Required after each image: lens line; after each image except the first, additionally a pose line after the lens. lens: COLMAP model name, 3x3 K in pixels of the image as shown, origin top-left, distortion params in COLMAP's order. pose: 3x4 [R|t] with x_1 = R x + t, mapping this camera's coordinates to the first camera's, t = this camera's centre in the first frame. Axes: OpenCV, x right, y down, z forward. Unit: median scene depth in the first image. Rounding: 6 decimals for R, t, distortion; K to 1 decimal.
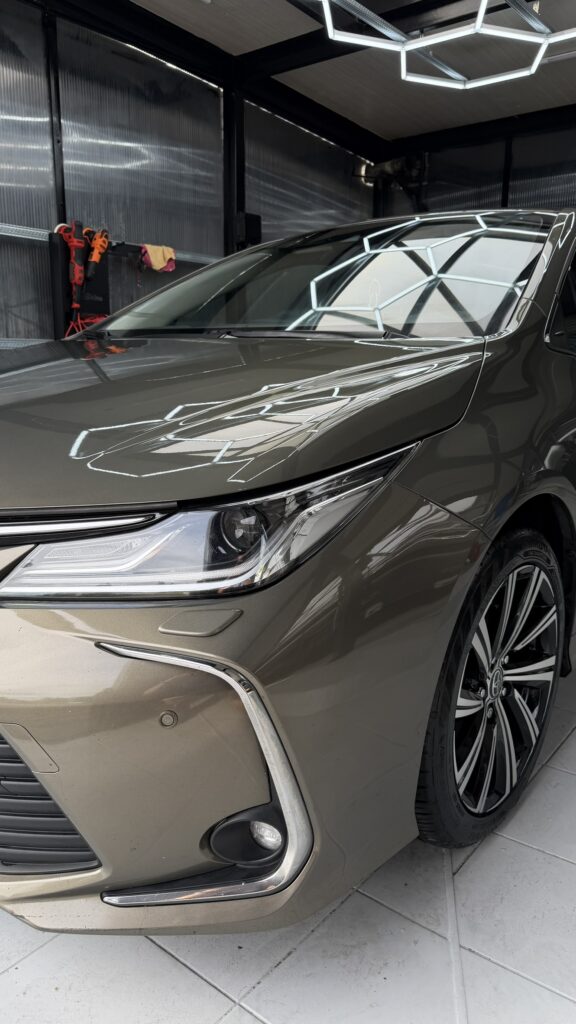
lens RADIAL K [[758.4, 0, 238.7], [0, 758.4, 512.7], [0, 0, 1]] dist [0.005691, 0.004425]
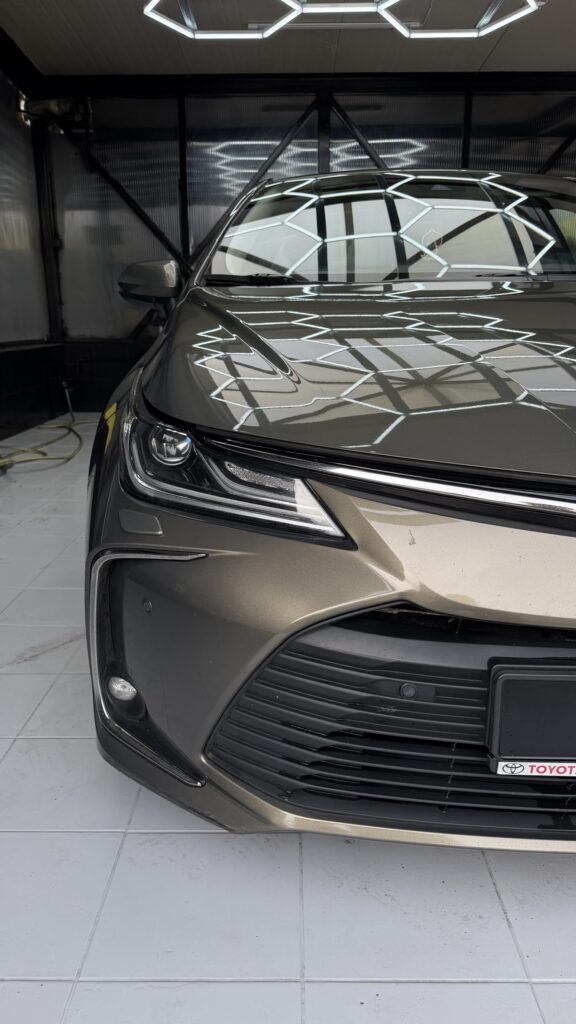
lens RADIAL K [[776.0, 0, 291.2], [0, 776.0, 495.1], [0, 0, 1]] dist [0.103761, -0.095476]
pose [[0.766201, -0.160848, 0.622144, -0.333657], [0.153254, 0.985969, 0.066171, -0.030339], [-0.624058, 0.044646, 0.780101, 0.156641]]
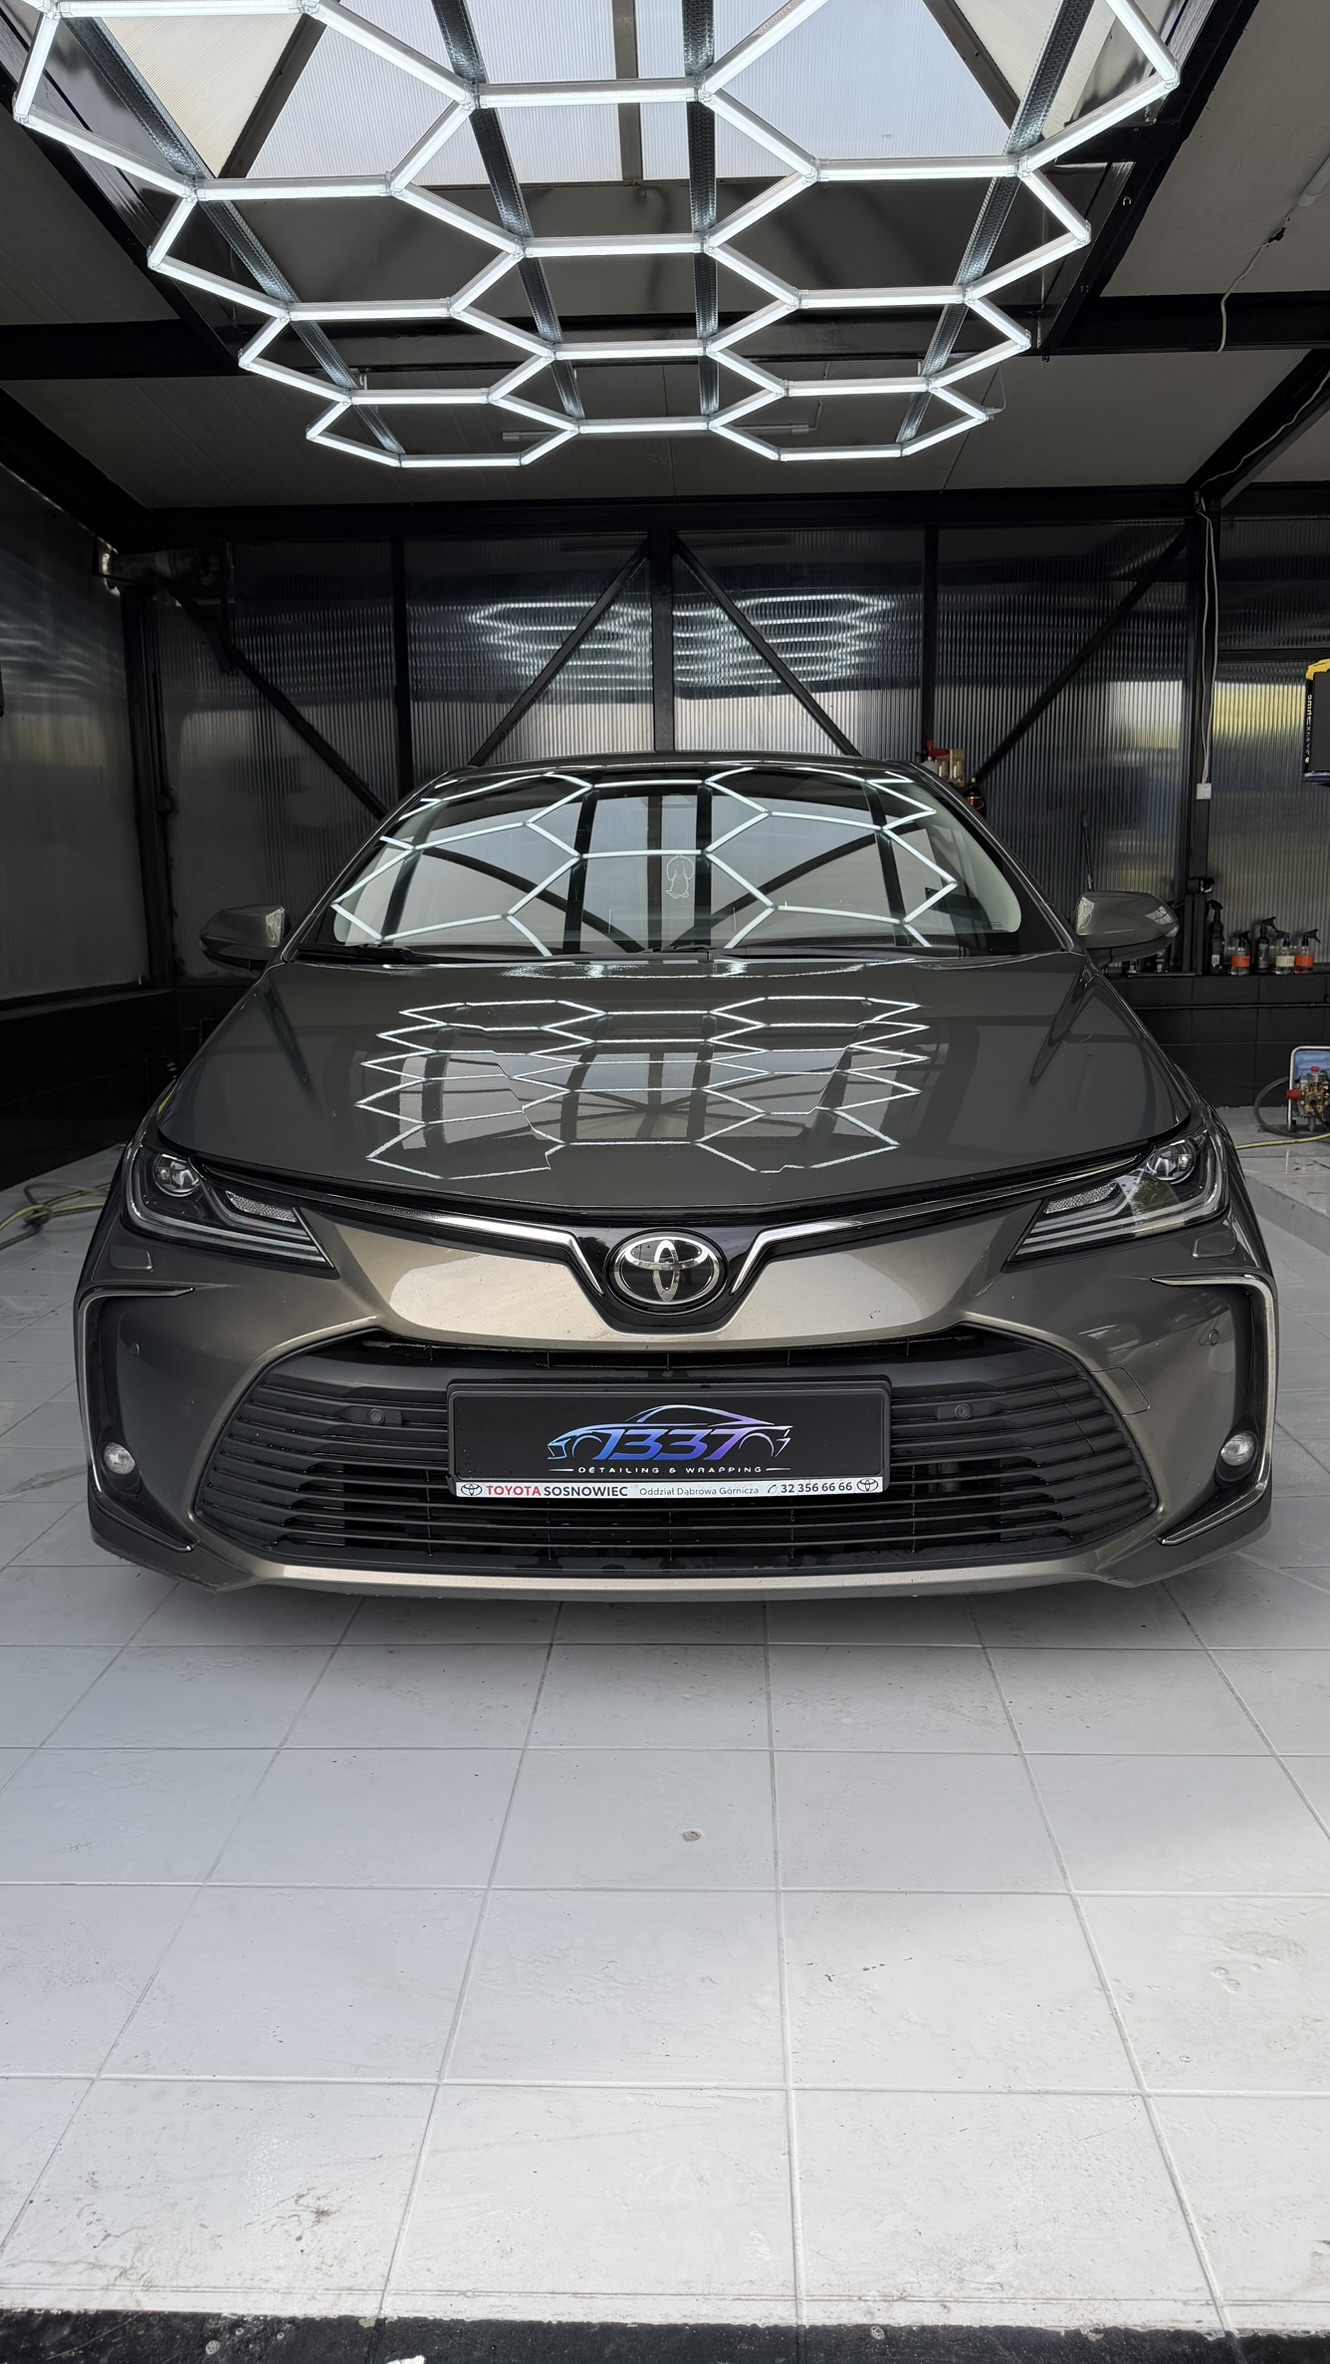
lens RADIAL K [[1791.5, 0, 672.3], [0, 1791.5, 1142.9], [0, 0, 1]] dist [0.103761, -0.095476]
pose [[0.786819, -0.111133, 0.607096, -0.401654], [0.158916, 0.986968, -0.025290, -0.009675], [-0.596374, 0.116376, 0.794226, -0.106346]]
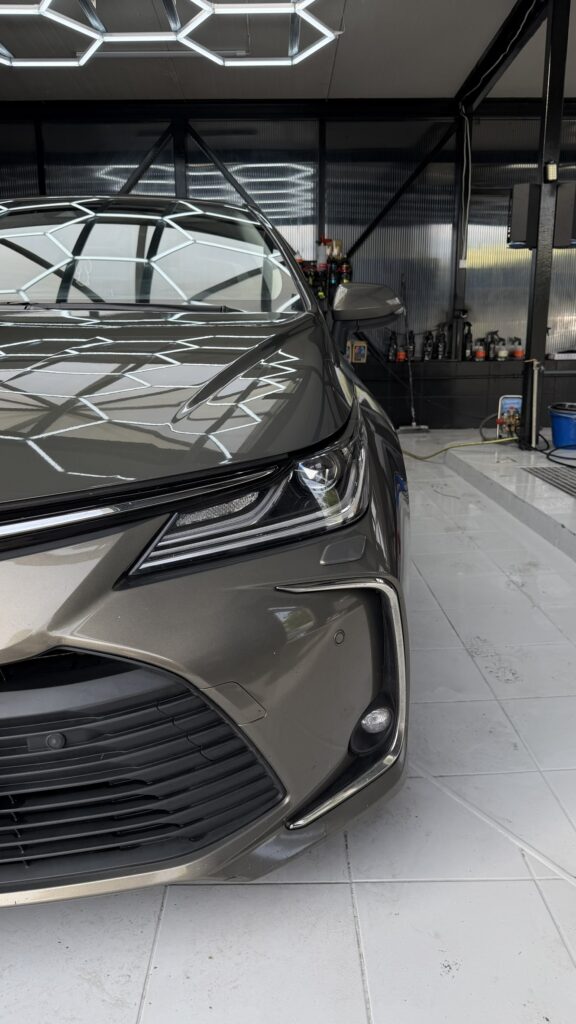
lens RADIAL K [[785.7, 0, 285.0], [0, 785.7, 499.6], [0, 0, 1]] dist [0.035330, -0.005523]
pose [[0.761857, -0.155641, 0.628769, -0.165614], [0.161077, 0.985733, 0.048830, -0.000959], [-0.627399, 0.064078, 0.776057, 0.019935]]
